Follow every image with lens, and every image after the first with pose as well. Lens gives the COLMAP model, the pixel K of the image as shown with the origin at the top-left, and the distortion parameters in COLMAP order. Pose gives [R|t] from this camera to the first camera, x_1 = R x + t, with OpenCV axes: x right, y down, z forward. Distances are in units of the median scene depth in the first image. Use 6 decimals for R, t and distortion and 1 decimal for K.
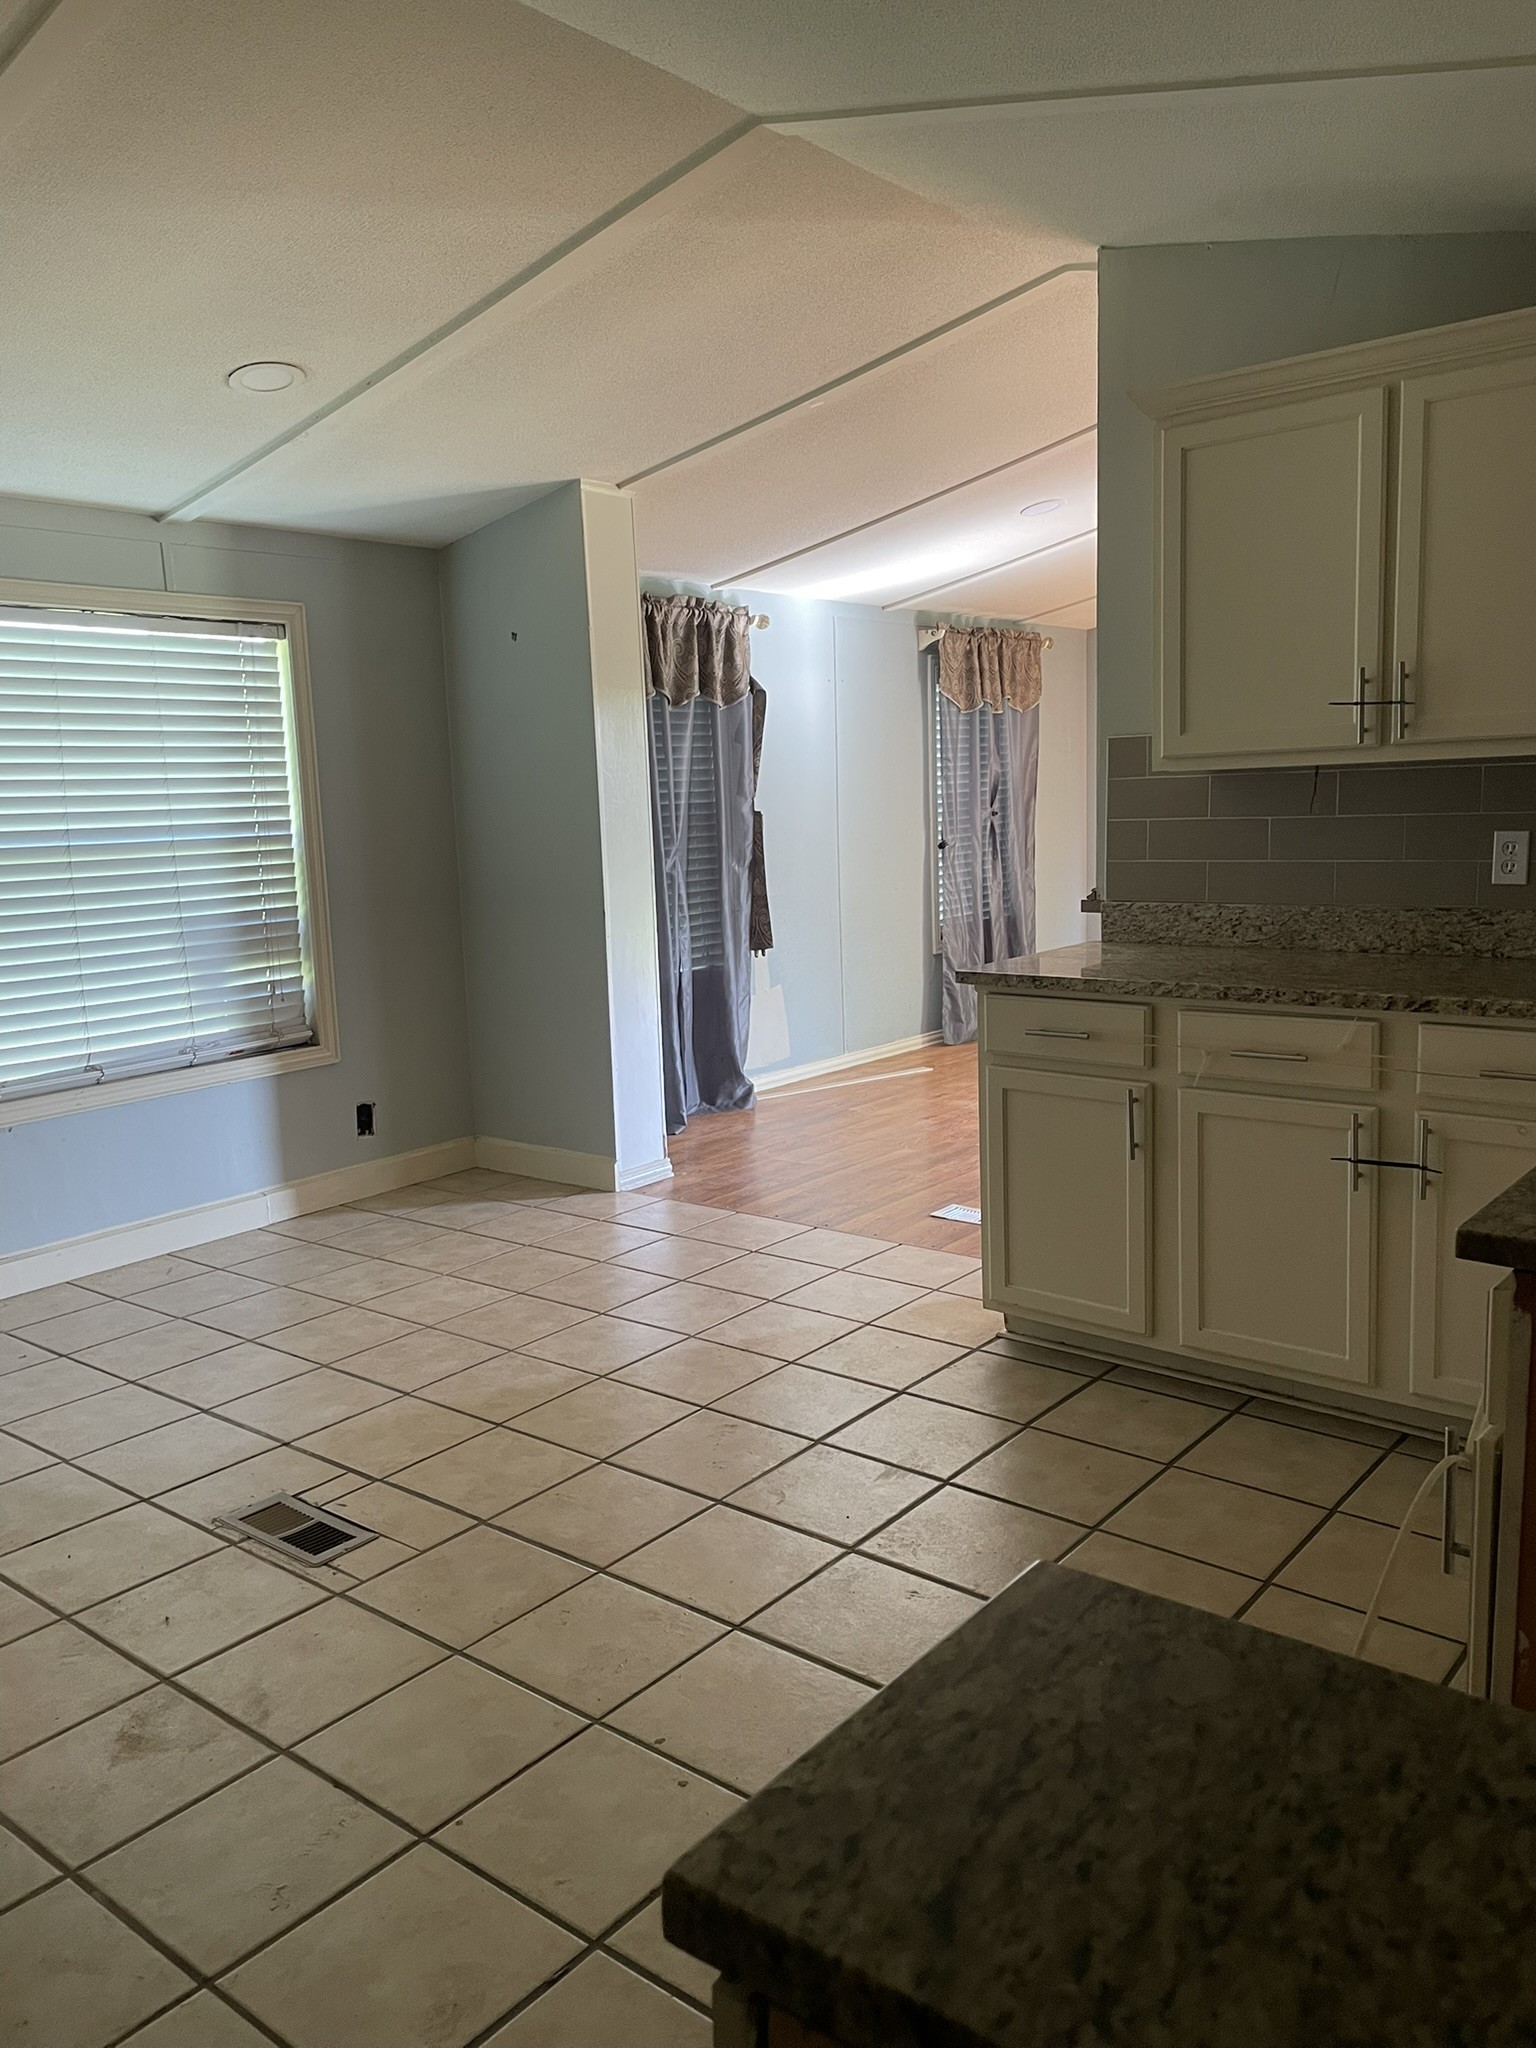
lens RADIAL K [[1552.1, 0, 758.9], [0, 1552.1, 1000.1], [0, 0, 1]] dist [0.103955, -0.127464]
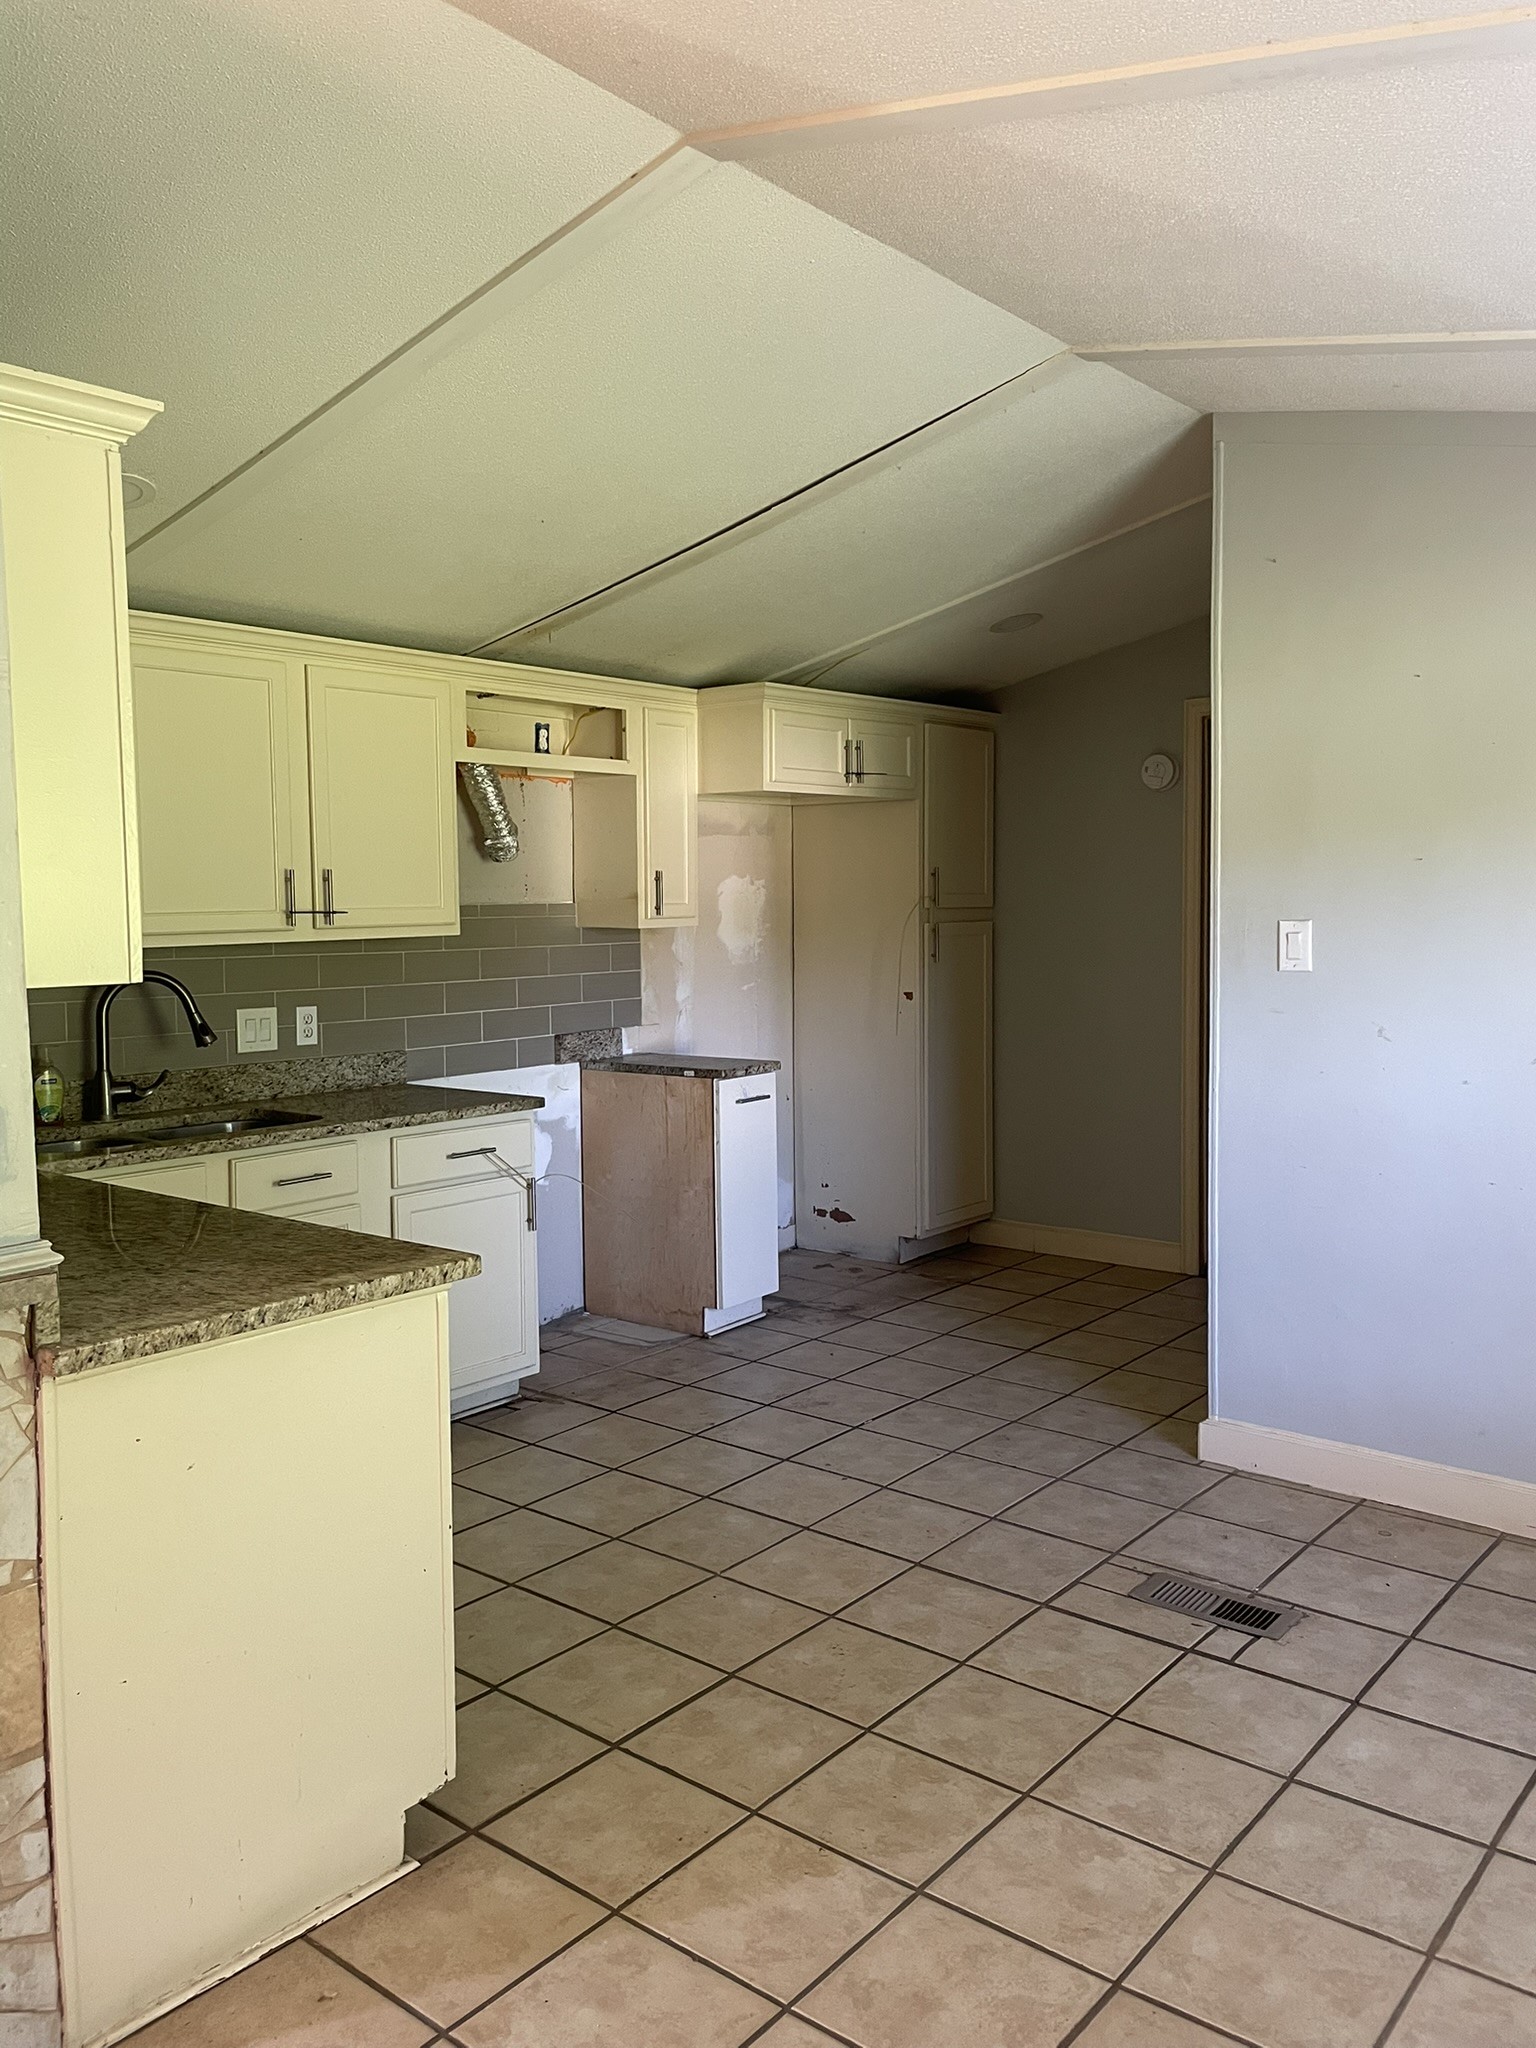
lens RADIAL K [[1549.4, 0, 745.5], [0, 1549.4, 994.3], [0, 0, 1]] dist [0.105717, -0.127089]
pose [[-0.998626, 0.049010, 0.018549, -0.007209], [0.051617, 0.981022, 0.186897, -0.261910], [-0.009037, 0.187598, -0.982204, 1.725513]]
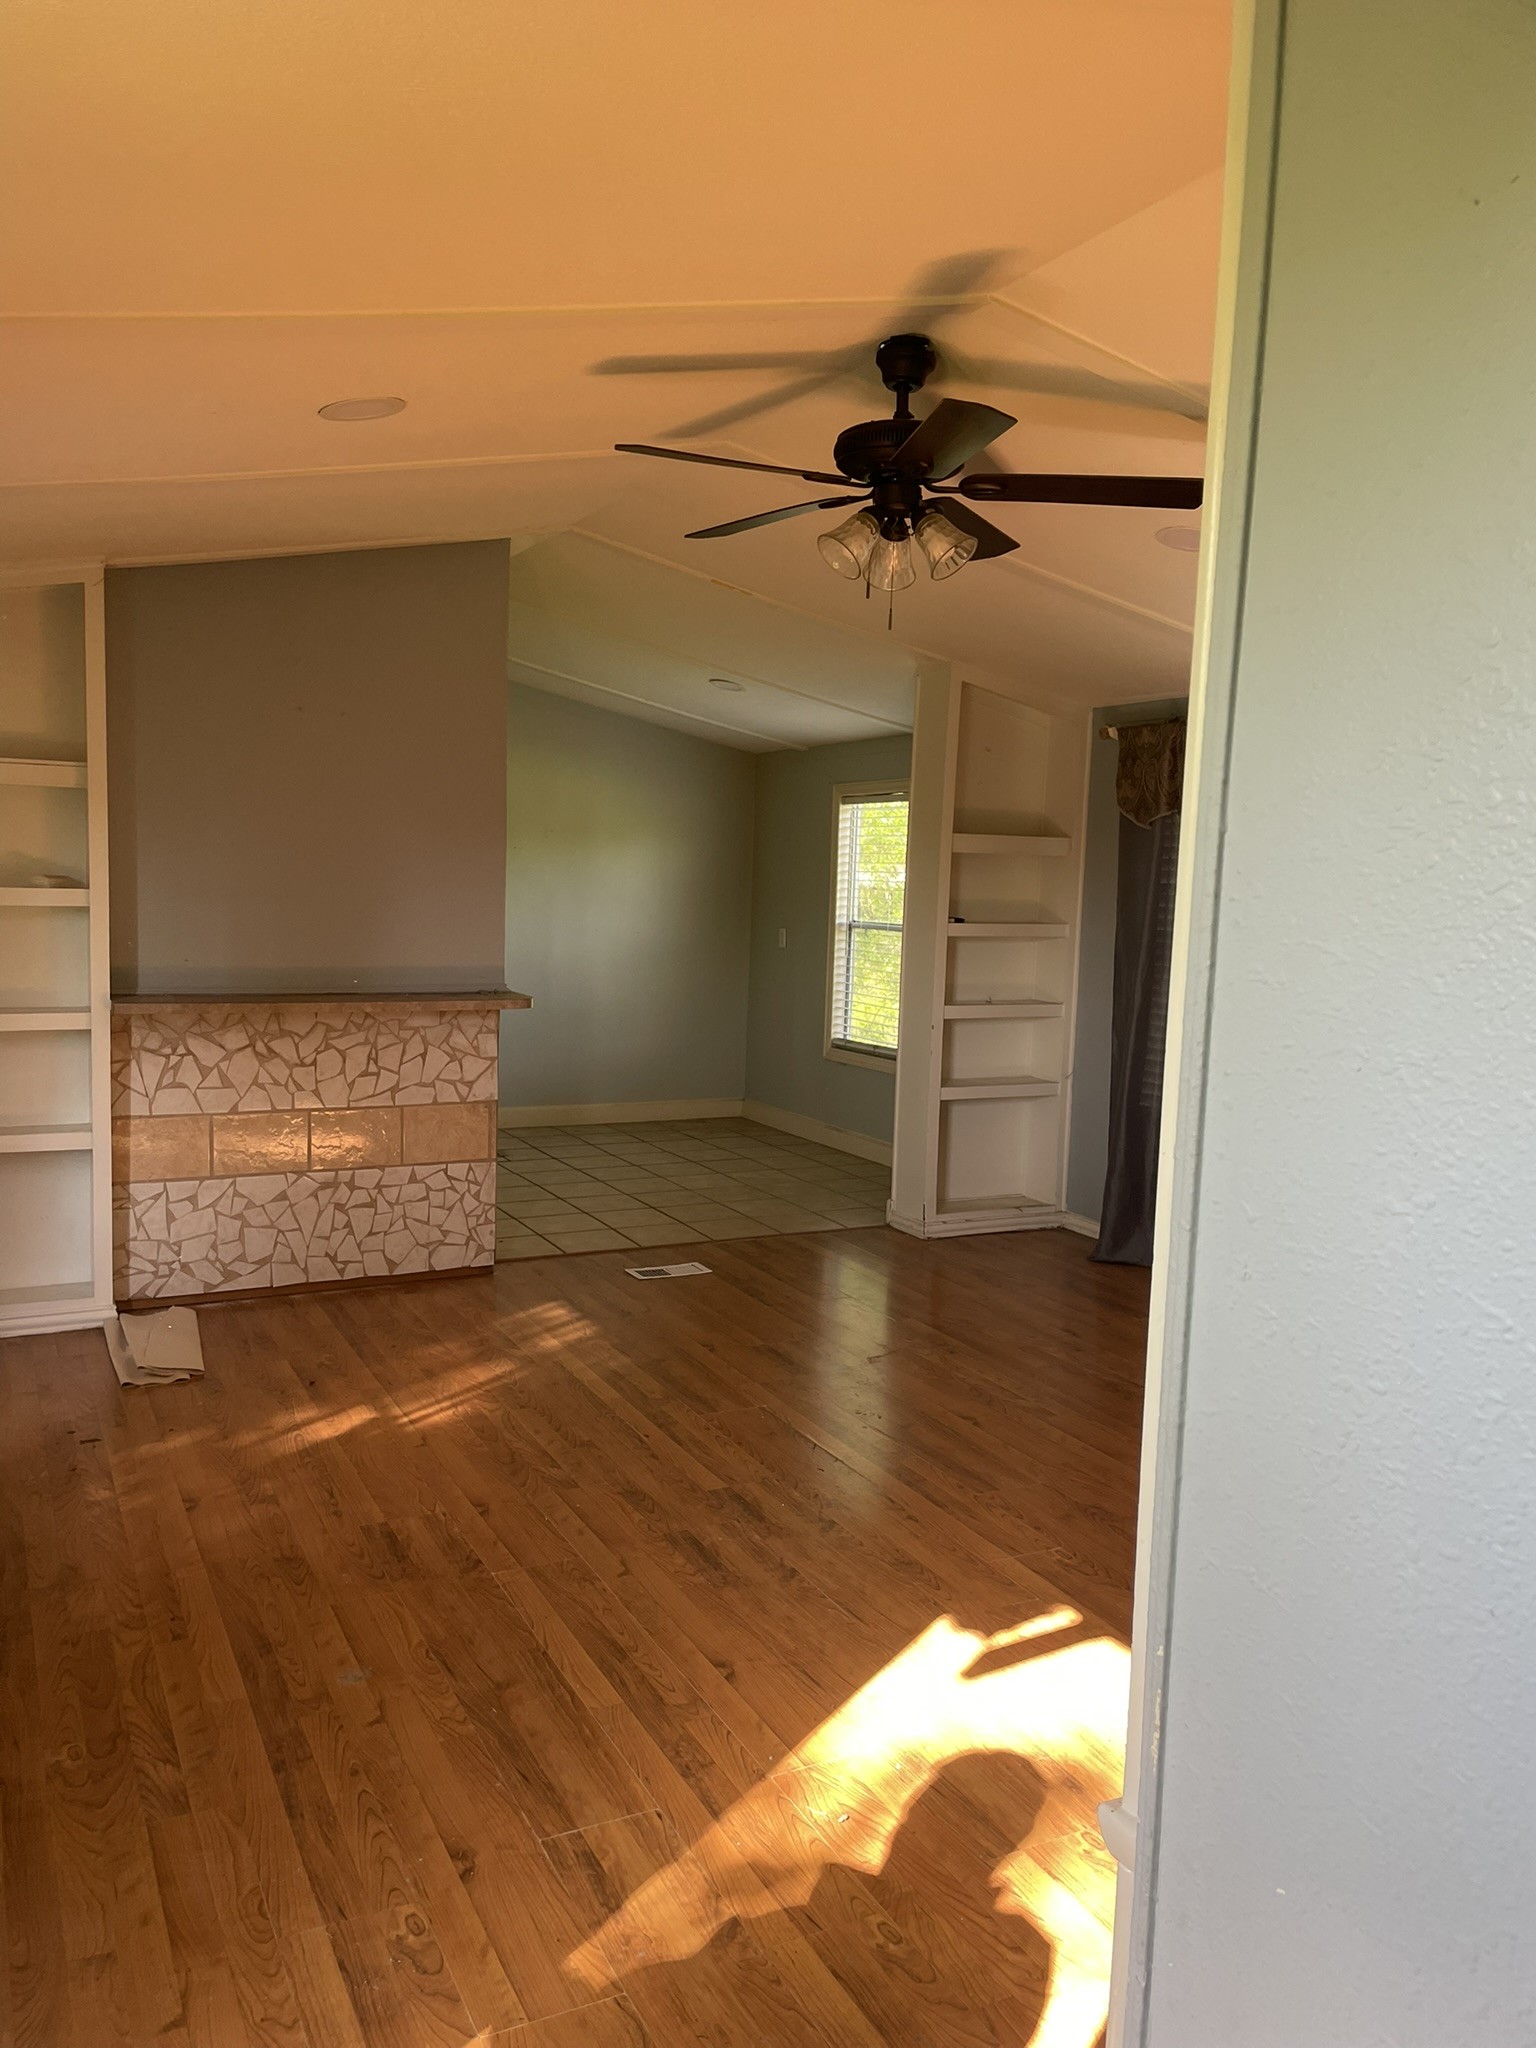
lens RADIAL K [[1540.9, 0, 749.2], [0, 1540.9, 1027.5], [0, 0, 1]] dist [0.065826, -0.116211]
pose [[-0.417400, 0.113358, -0.901625, 1.657545], [-0.135955, 0.973232, 0.185300, -0.384833], [0.898495, 0.199924, -0.390815, 2.105764]]
